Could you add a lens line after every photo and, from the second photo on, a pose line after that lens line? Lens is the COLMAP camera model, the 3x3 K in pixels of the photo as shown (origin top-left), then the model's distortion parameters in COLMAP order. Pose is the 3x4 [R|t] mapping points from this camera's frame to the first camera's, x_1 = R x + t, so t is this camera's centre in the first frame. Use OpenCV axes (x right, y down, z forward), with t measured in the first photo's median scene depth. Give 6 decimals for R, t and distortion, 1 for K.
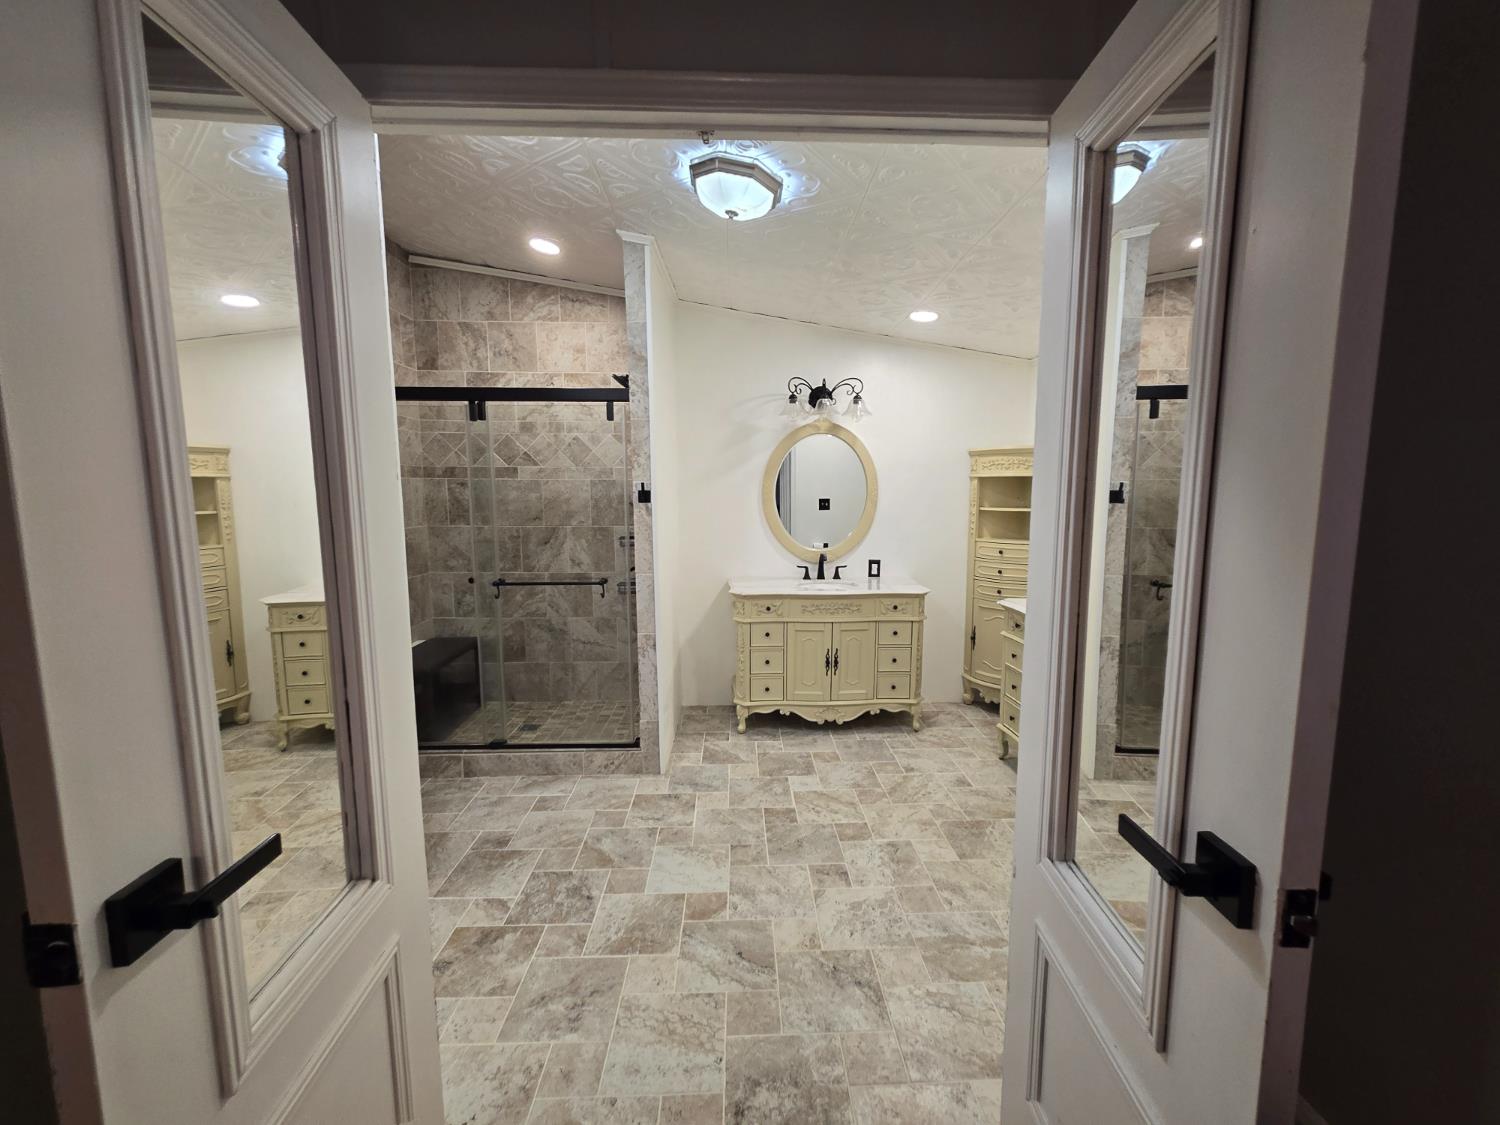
lens RADIAL K [[606.8, 0, 747.5], [0, 606.8, 557.6], [0, 0, 1]] dist [0.002500, 0.000067]
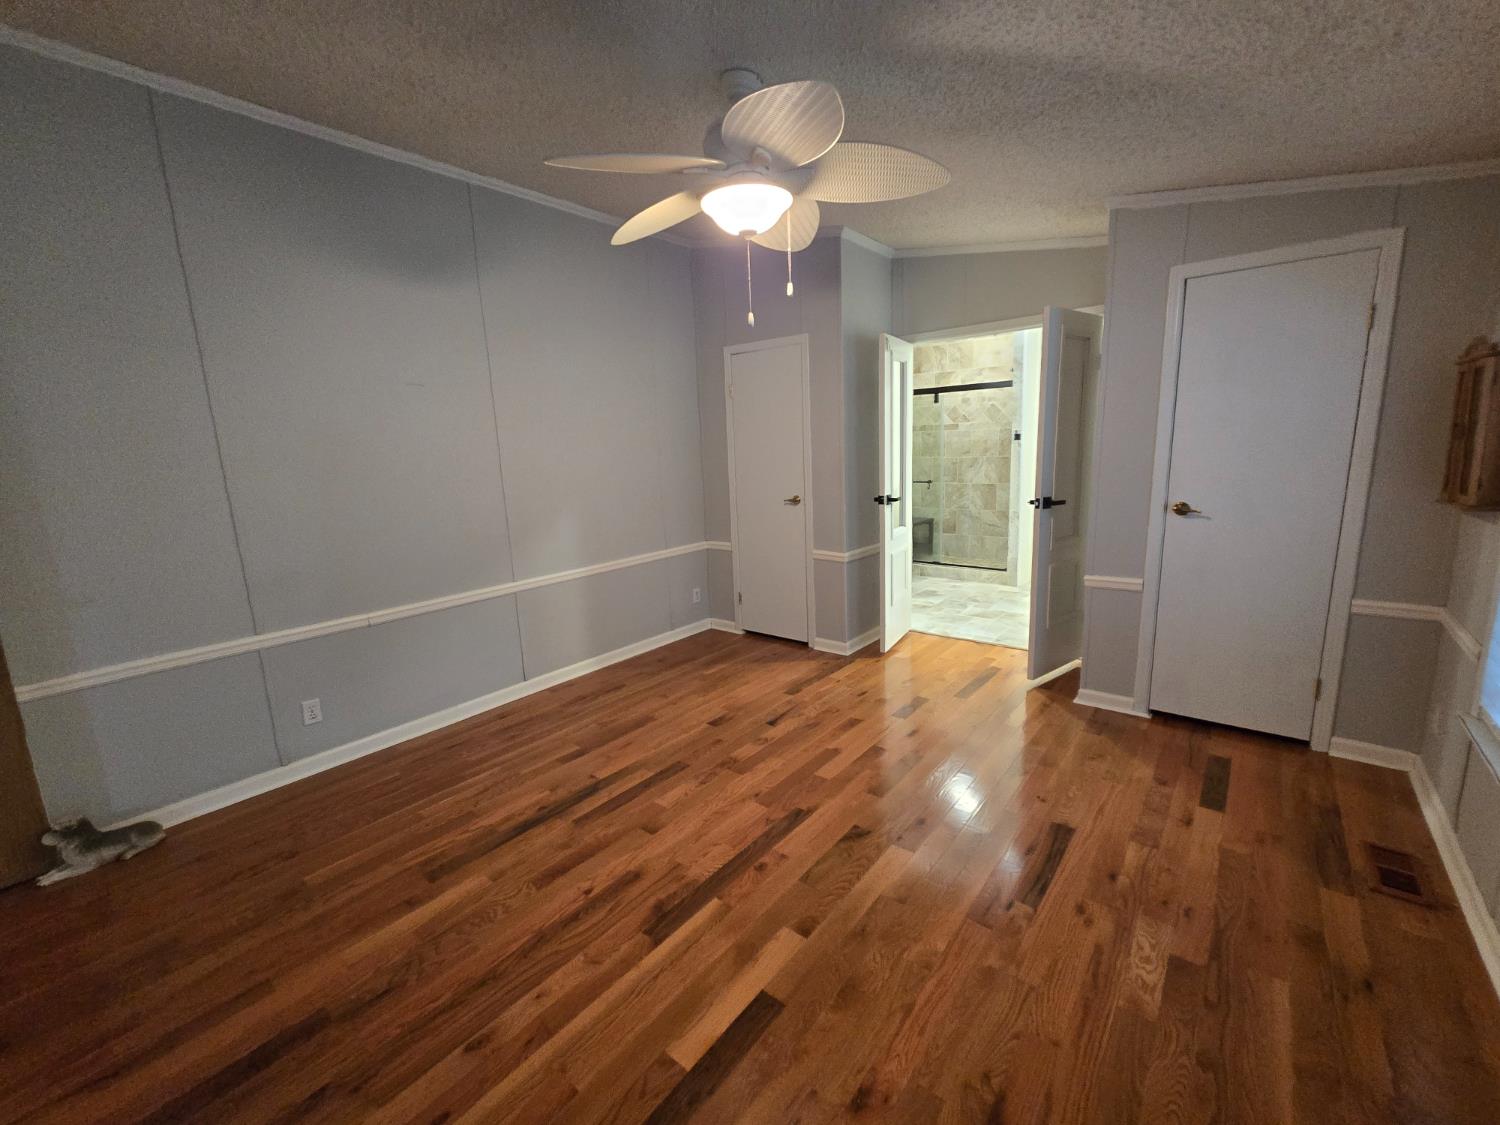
lens RADIAL K [[606.8, 0, 748.8], [0, 606.8, 556.6], [0, 0, 1]] dist [0.002500, 0.000067]
pose [[0.745937, 0.091023, -0.659767, 0.468723], [-0.038177, 0.994832, 0.094085, 0.119688], [0.664921, -0.044994, 0.745557, -0.950625]]
